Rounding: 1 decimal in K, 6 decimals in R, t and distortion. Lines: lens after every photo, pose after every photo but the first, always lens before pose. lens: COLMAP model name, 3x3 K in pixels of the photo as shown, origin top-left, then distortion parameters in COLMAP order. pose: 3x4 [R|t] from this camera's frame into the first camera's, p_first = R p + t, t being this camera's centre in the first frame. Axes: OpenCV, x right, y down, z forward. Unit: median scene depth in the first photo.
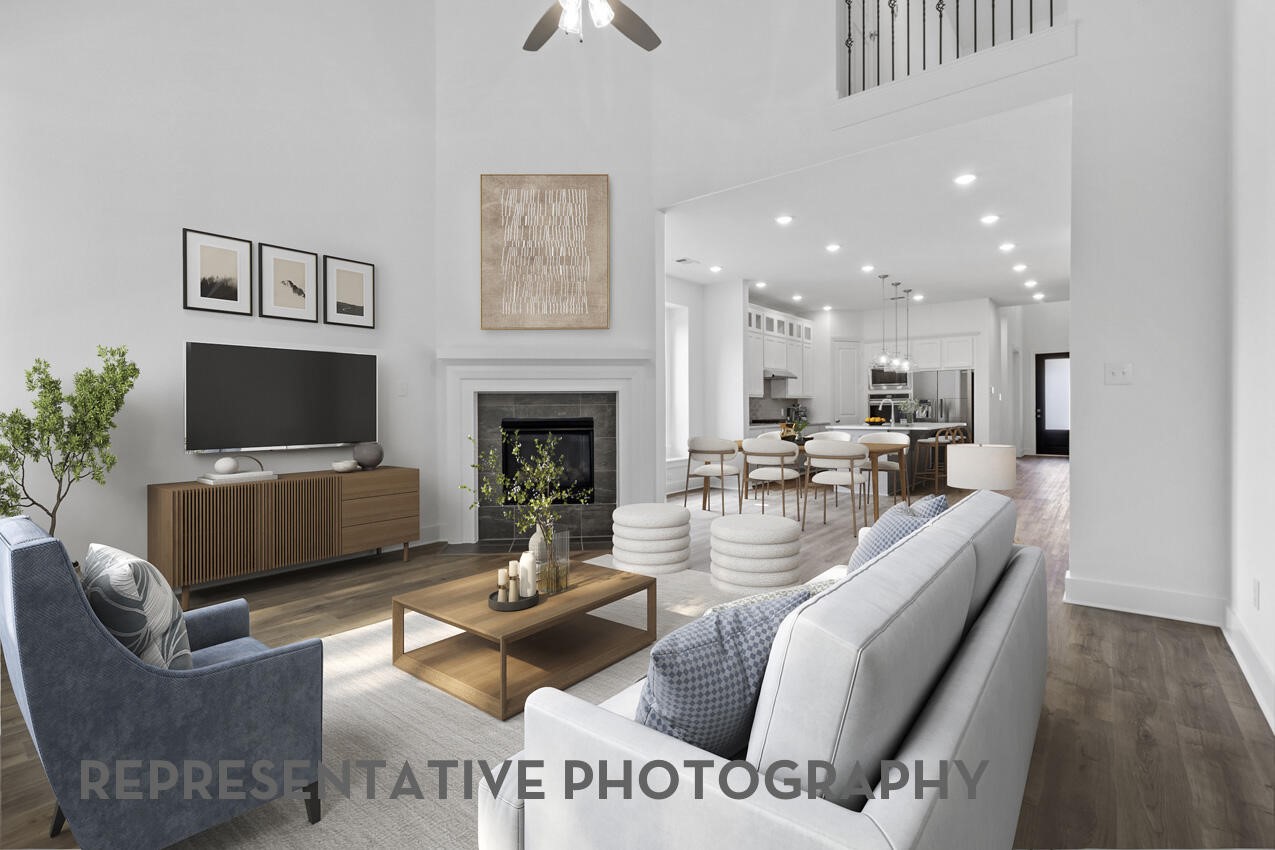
lens RADIAL K [[589.1, 0, 631.6], [0, 589.1, 418.3], [0, 0, 1]] dist [-0.001678, -0.000091]
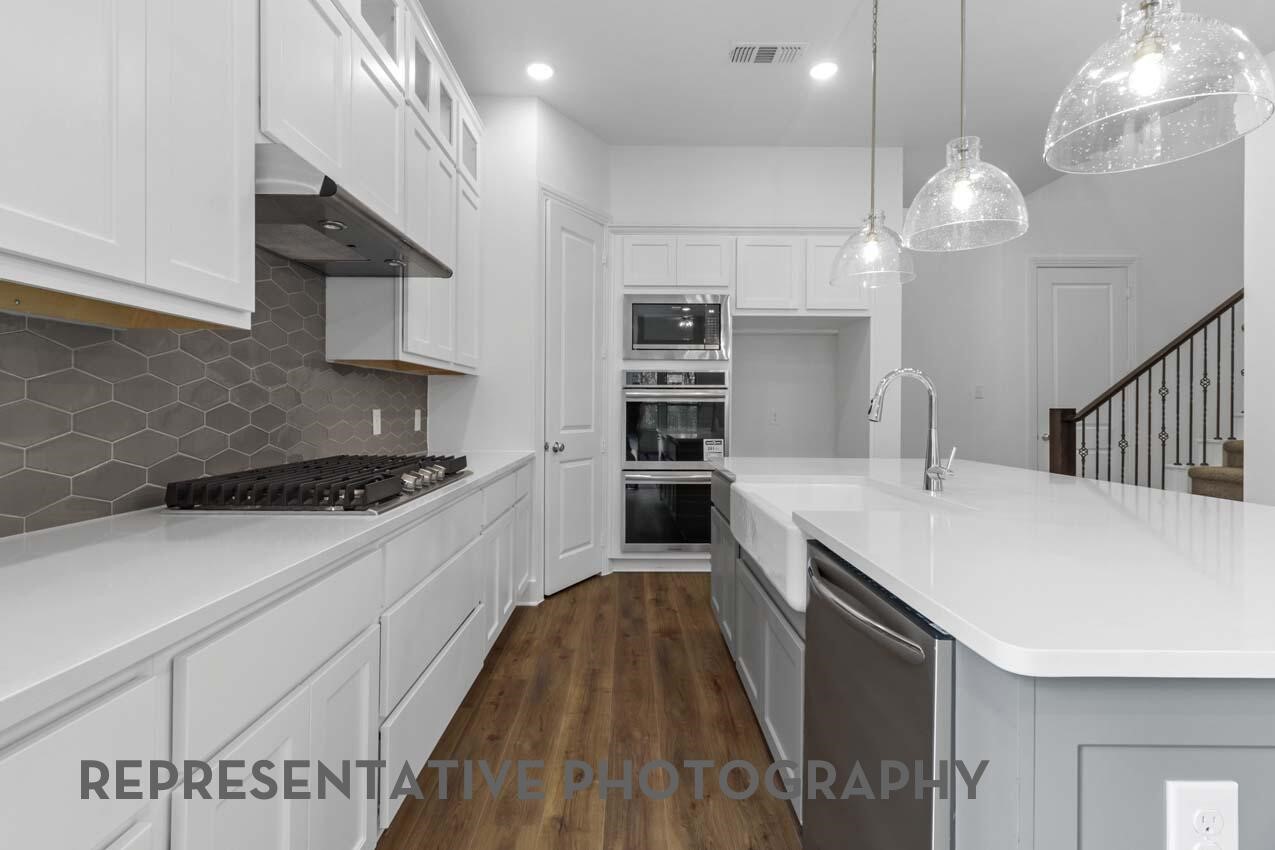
lens RADIAL K [[589.1, 0, 636.0], [0, 589.1, 412.6], [0, 0, 1]] dist [-0.001678, -0.000091]
pose [[0.780808, 0.005012, 0.624751, 0.184603], [-0.002927, 0.999986, -0.004364, -0.014112], [-0.624764, 0.001579, 0.780812, 0.735321]]
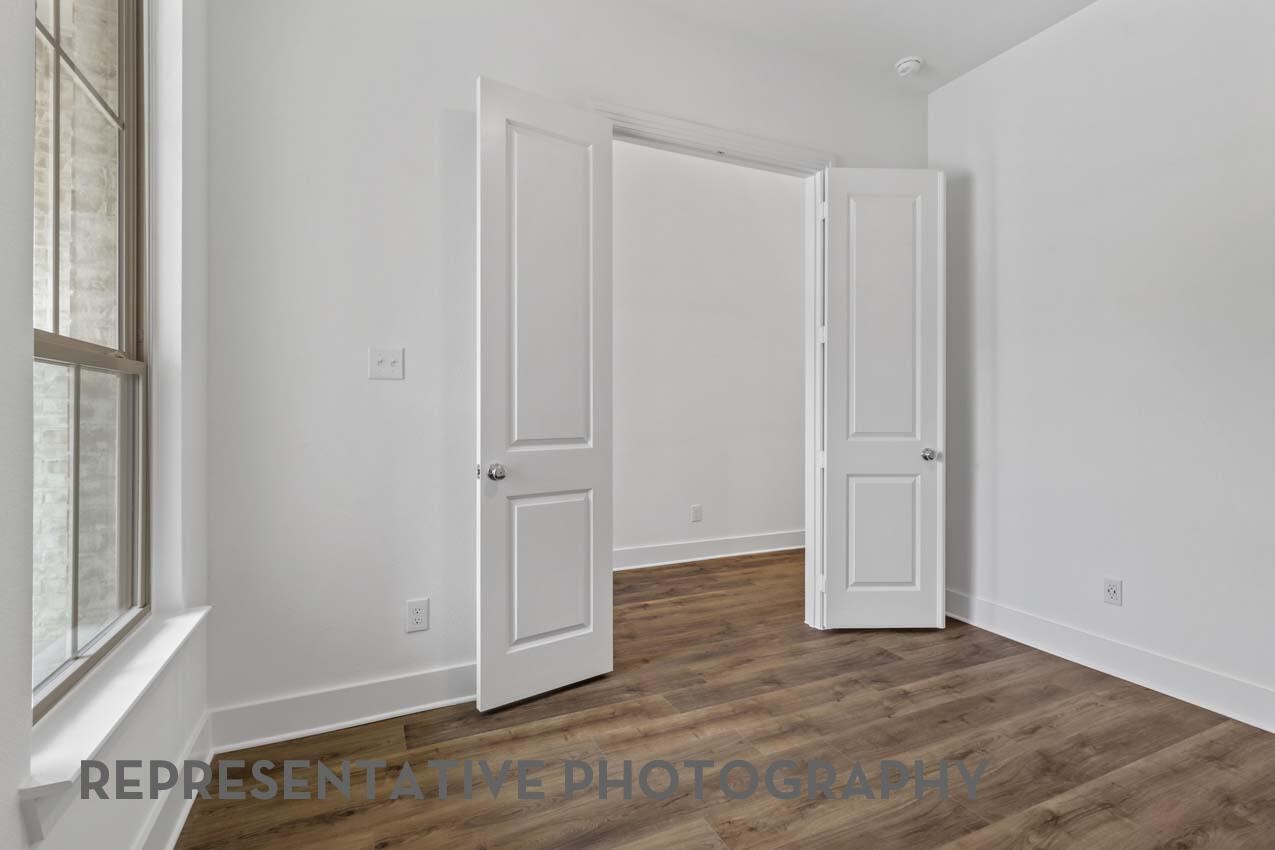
lens RADIAL K [[589.1, 0, 639.1], [0, 589.1, 418.5], [0, 0, 1]] dist [-0.001678, -0.000091]
pose [[0.435600, 0.001218, 0.900140, 0.193789], [0.004469, 0.999984, -0.003516, -0.014393], [-0.900129, 0.005554, 0.435587, 0.919619]]
